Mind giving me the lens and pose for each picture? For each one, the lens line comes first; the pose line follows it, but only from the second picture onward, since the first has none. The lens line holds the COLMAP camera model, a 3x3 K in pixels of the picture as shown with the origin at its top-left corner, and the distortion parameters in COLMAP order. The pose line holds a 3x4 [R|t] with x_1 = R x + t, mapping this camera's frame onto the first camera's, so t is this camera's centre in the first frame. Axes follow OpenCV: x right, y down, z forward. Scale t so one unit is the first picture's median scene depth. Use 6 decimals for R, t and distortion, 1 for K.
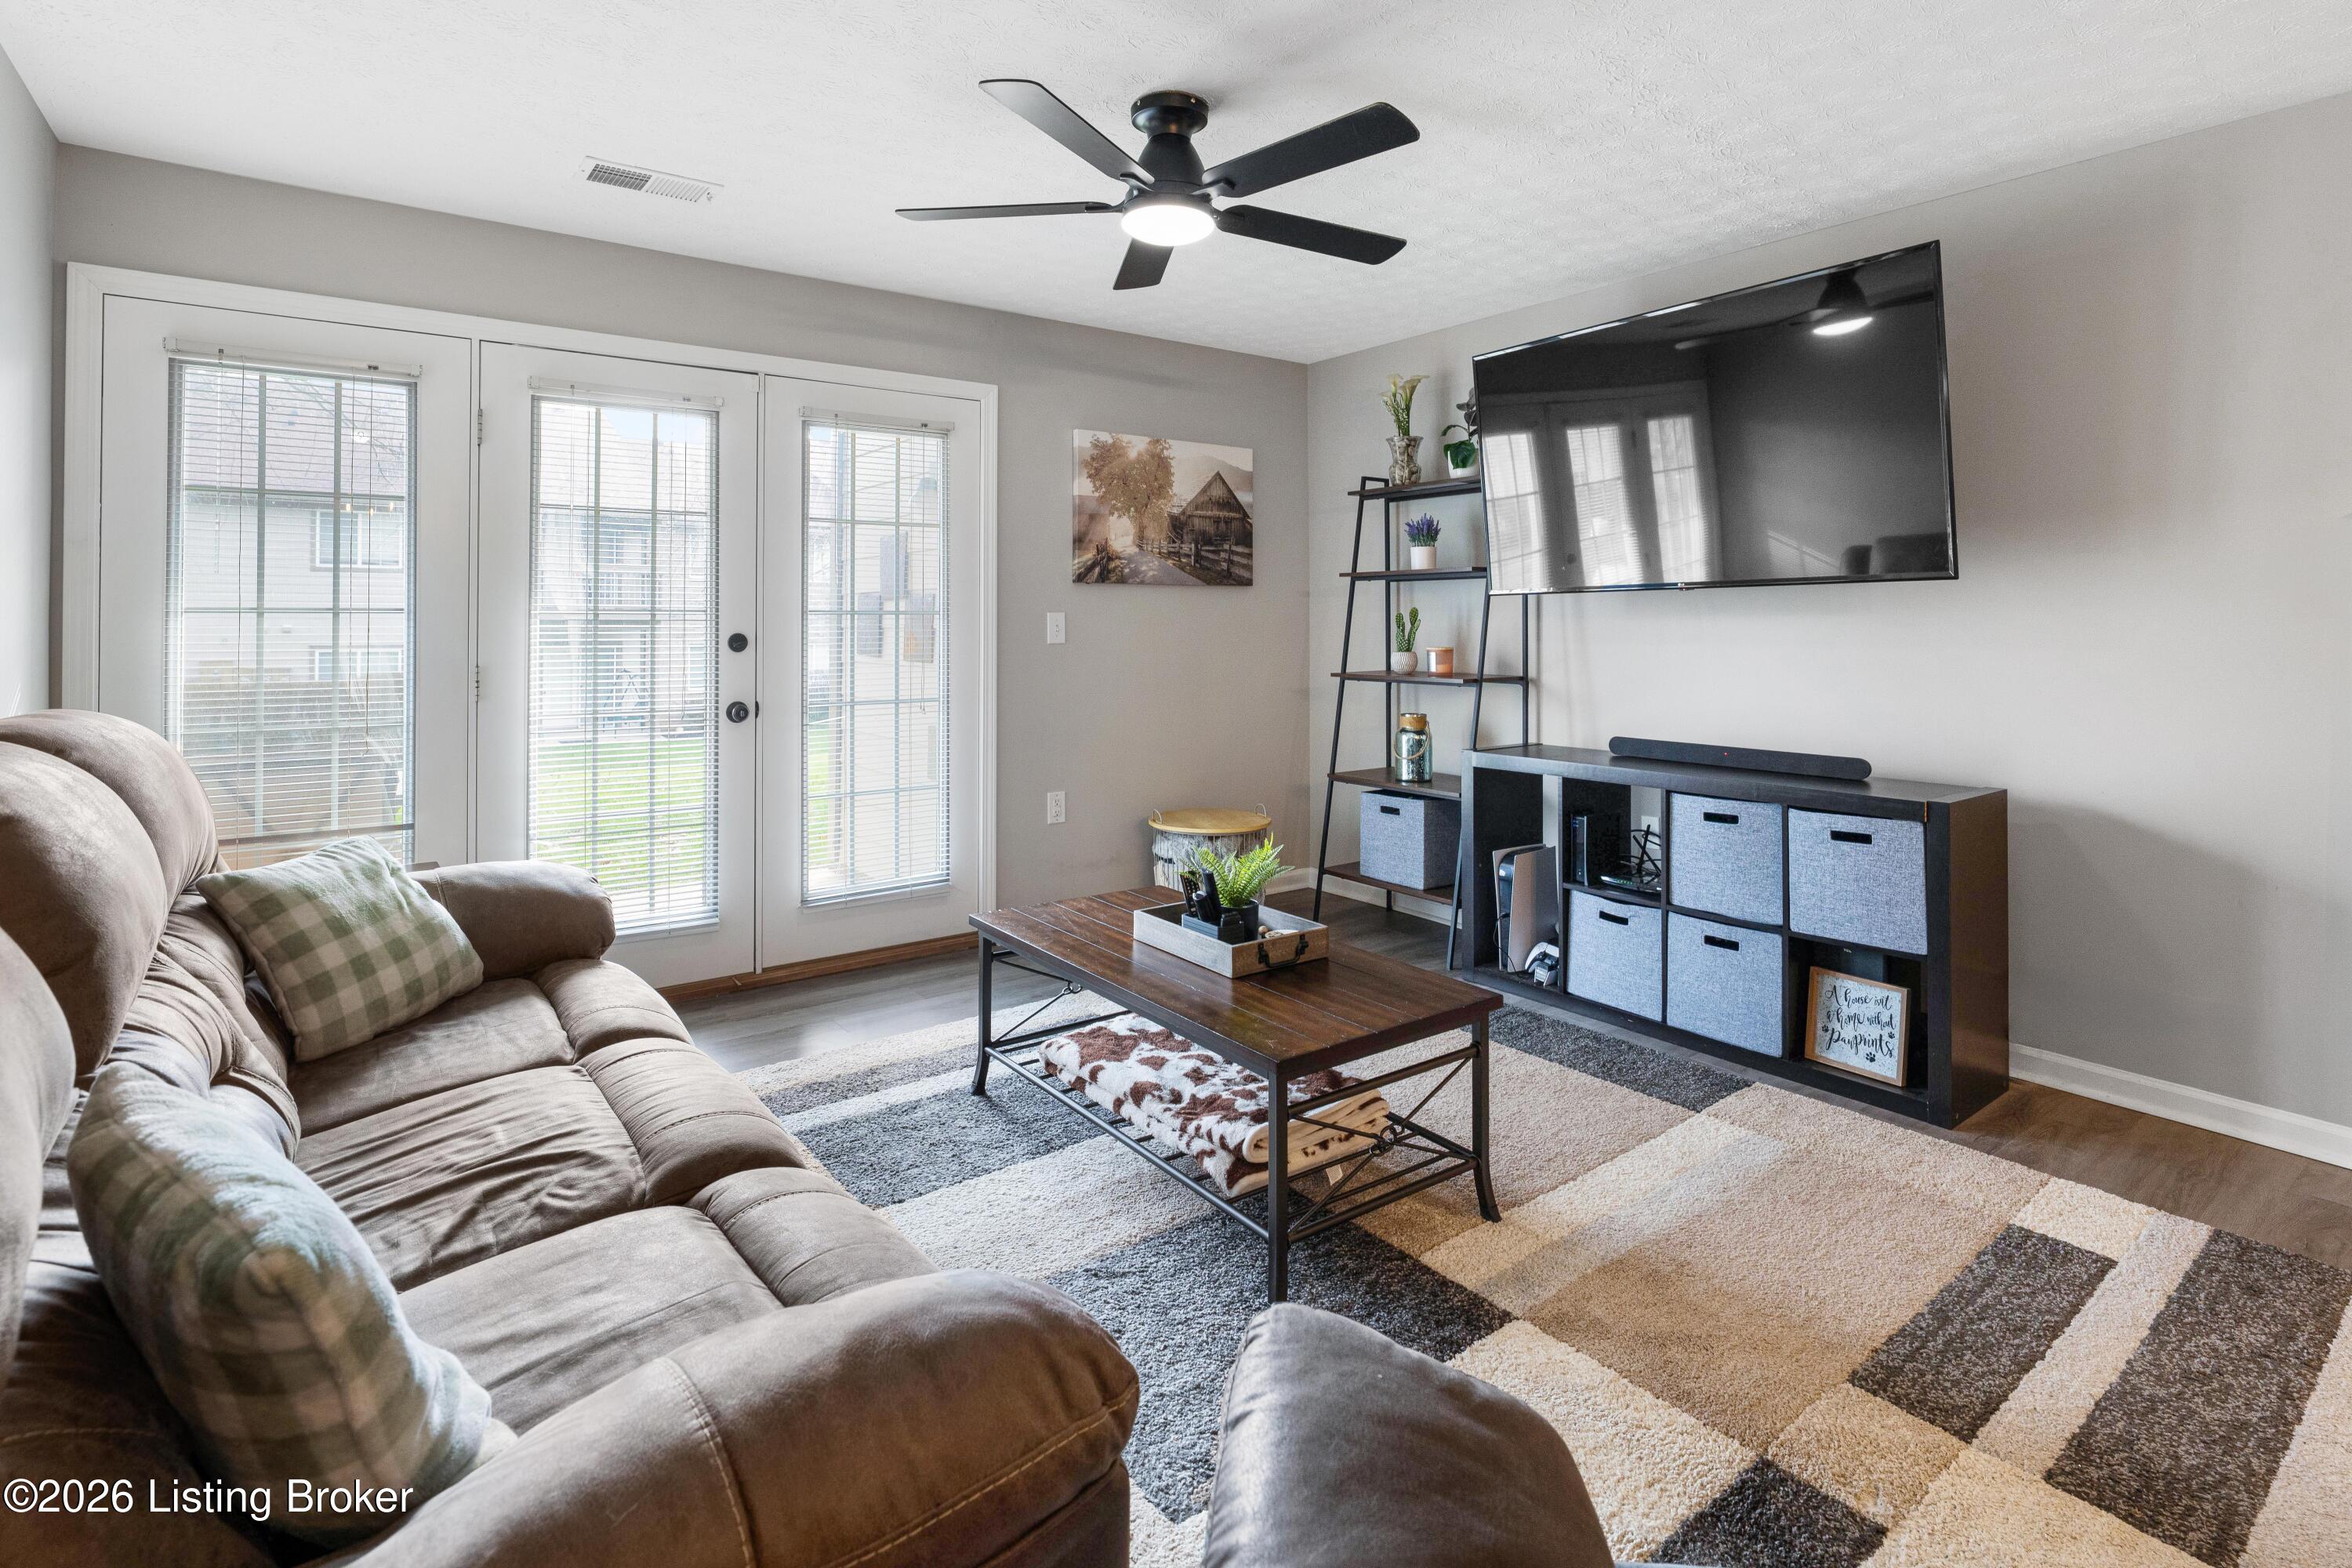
lens RADIAL K [[1140.9, 0, 1173.3], [0, 1140.9, 609.5], [0, 0, 1]] dist [-0.002010, -0.000216]
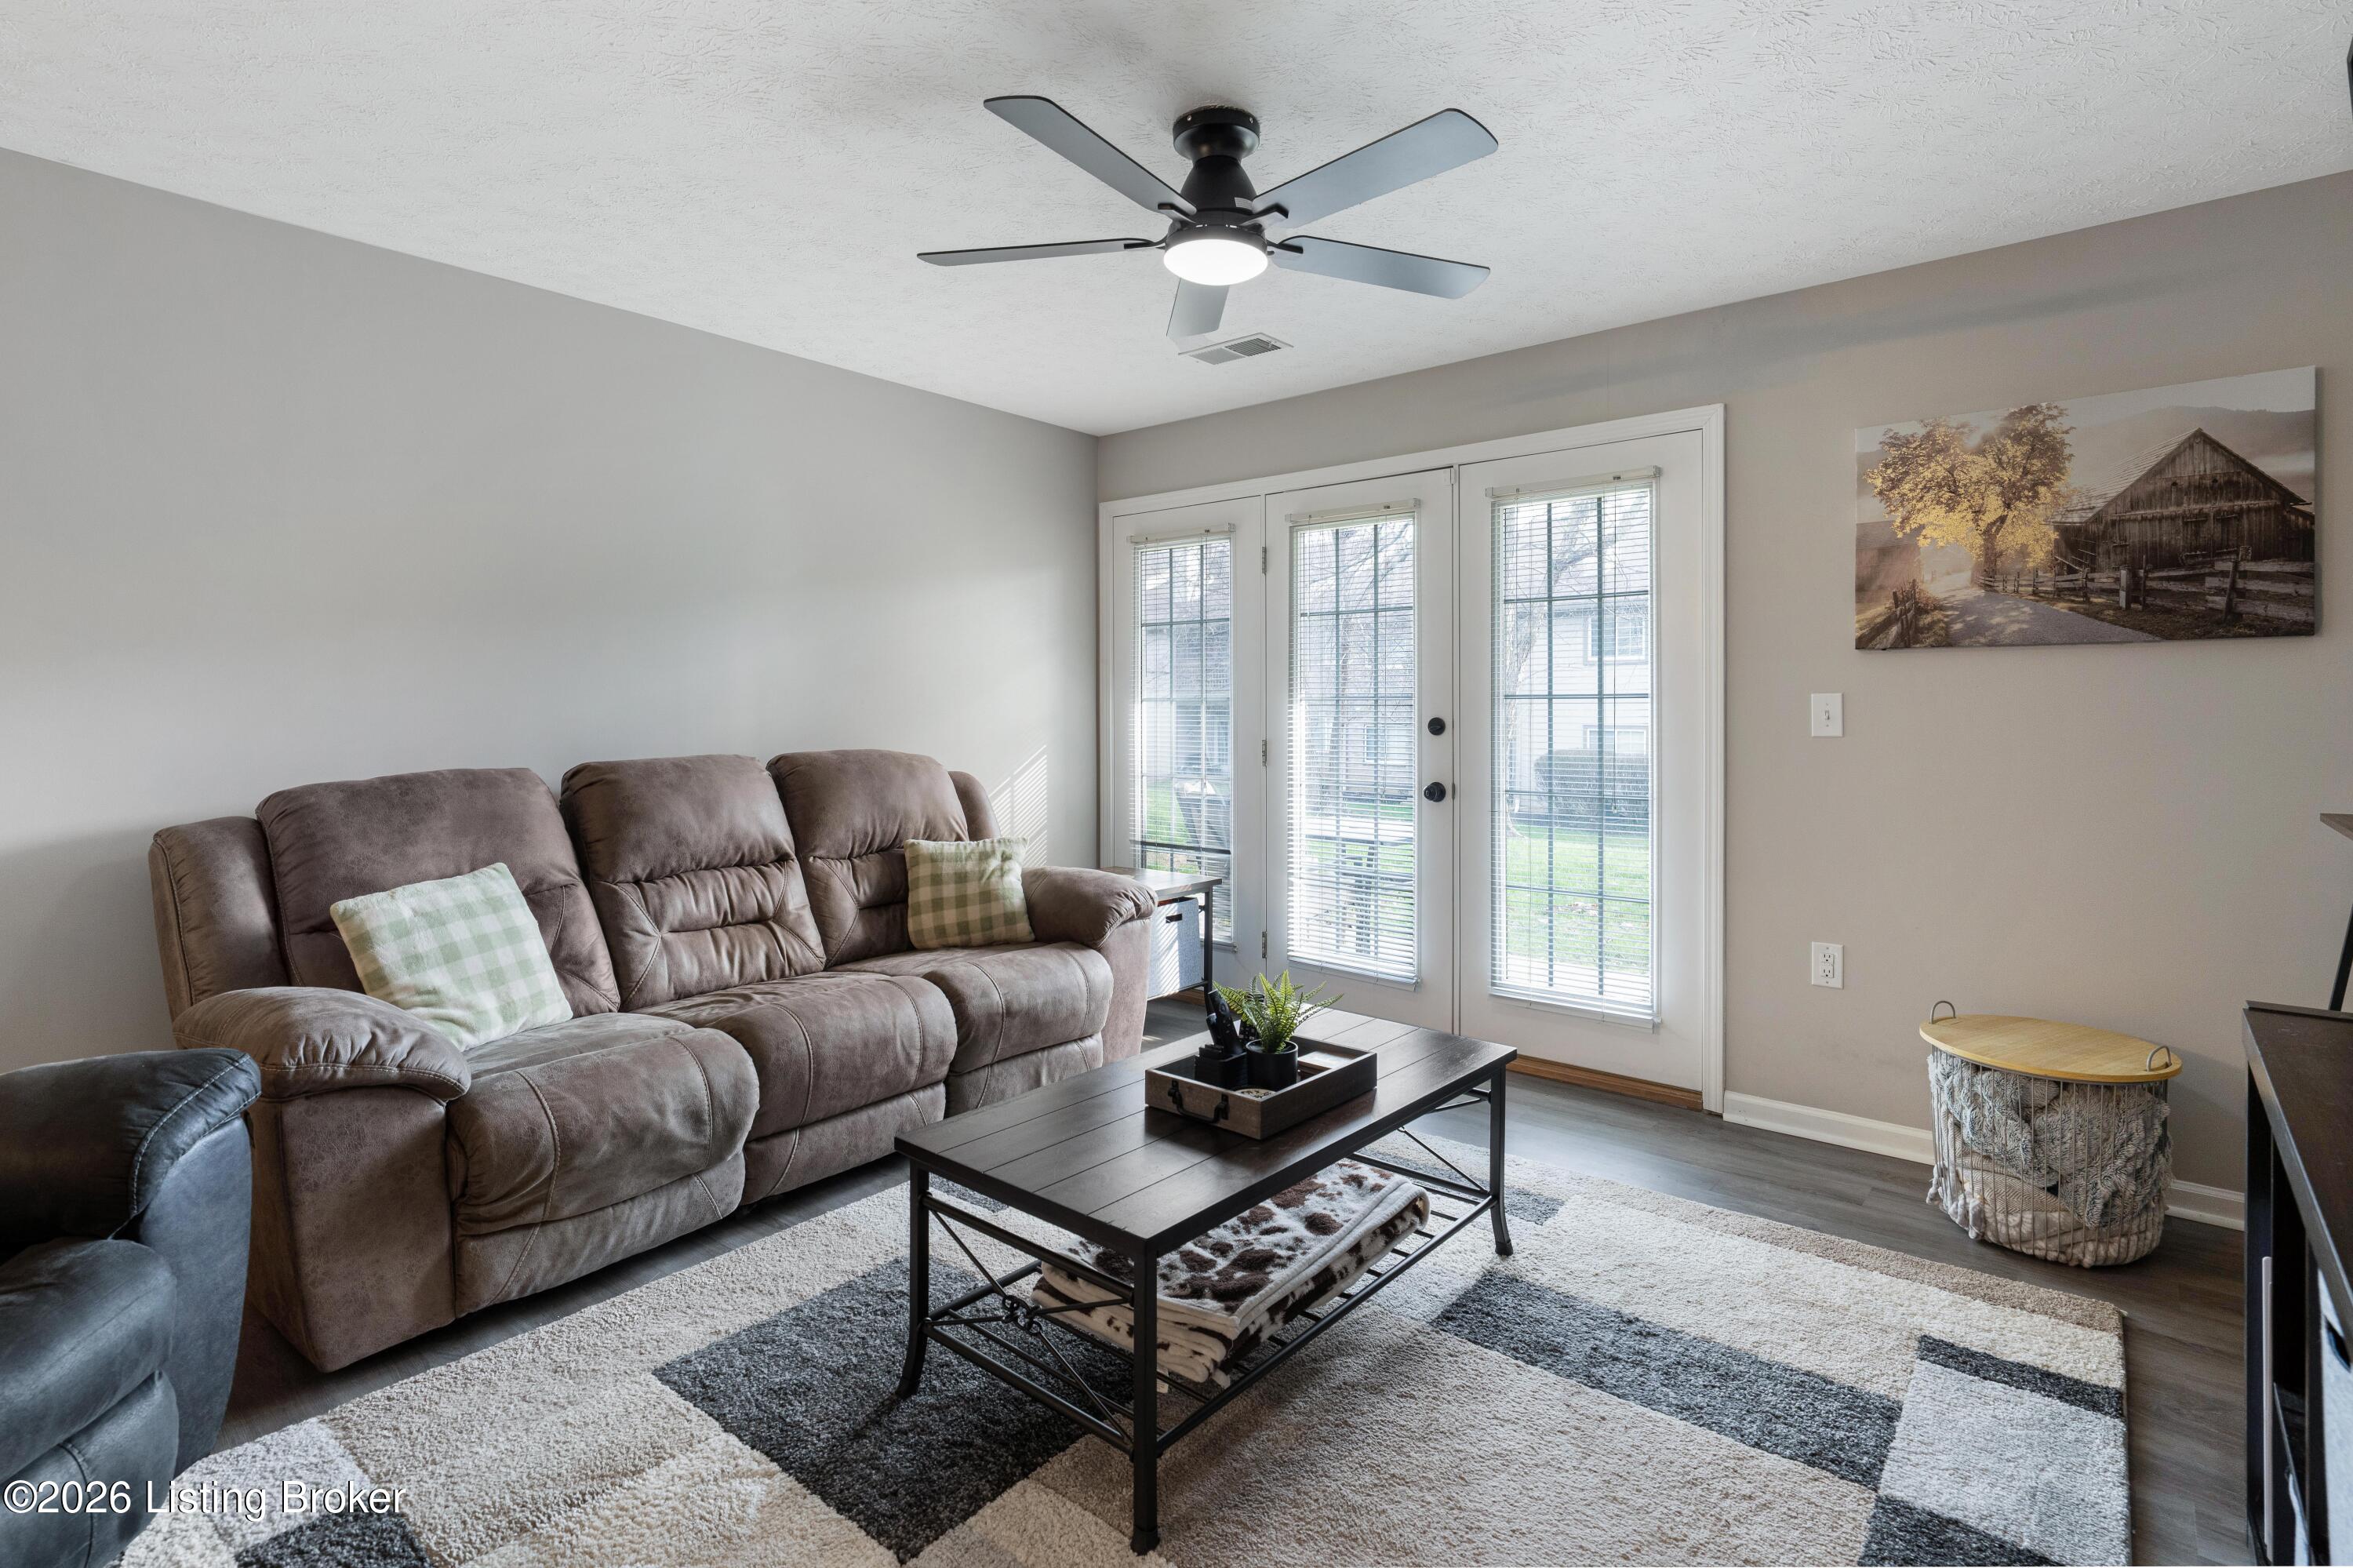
lens RADIAL K [[1136.1, 0, 1175.5], [0, 1136.1, 713.5], [0, 0, 1]] dist [-0.002237, -0.000495]
pose [[0.235352, 0.006665, -0.971887, 0.486865], [0.011132, 0.999892, 0.009553, 0.003809], [0.971846, -0.013067, 0.235253, 0.431858]]
